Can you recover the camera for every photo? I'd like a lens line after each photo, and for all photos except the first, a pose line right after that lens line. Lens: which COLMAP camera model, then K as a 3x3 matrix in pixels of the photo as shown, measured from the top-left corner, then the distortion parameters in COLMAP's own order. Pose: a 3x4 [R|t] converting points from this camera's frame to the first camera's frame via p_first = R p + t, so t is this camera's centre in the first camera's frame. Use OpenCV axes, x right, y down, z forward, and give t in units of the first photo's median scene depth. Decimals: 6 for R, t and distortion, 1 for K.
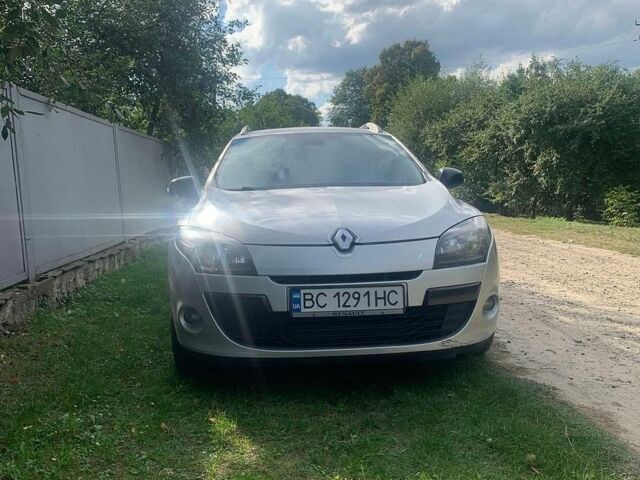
lens RADIAL K [[693.6, 0, 320.0], [0, 693.6, 240.0], [0, 0, 1]] dist [0.007025, -0.428680]
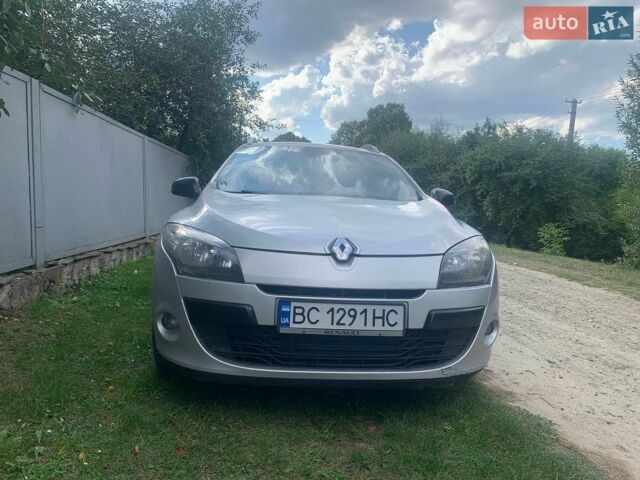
lens RADIAL K [[516.6, 0, 320.0], [0, 516.6, 240.0], [0, 0, 1]] dist [0.001775, 0.000797]
pose [[0.997198, 0.073405, 0.014438, -0.004909], [-0.073158, 0.997177, -0.016924, 0.000264], [-0.015639, 0.015821, 0.999753, 0.269983]]
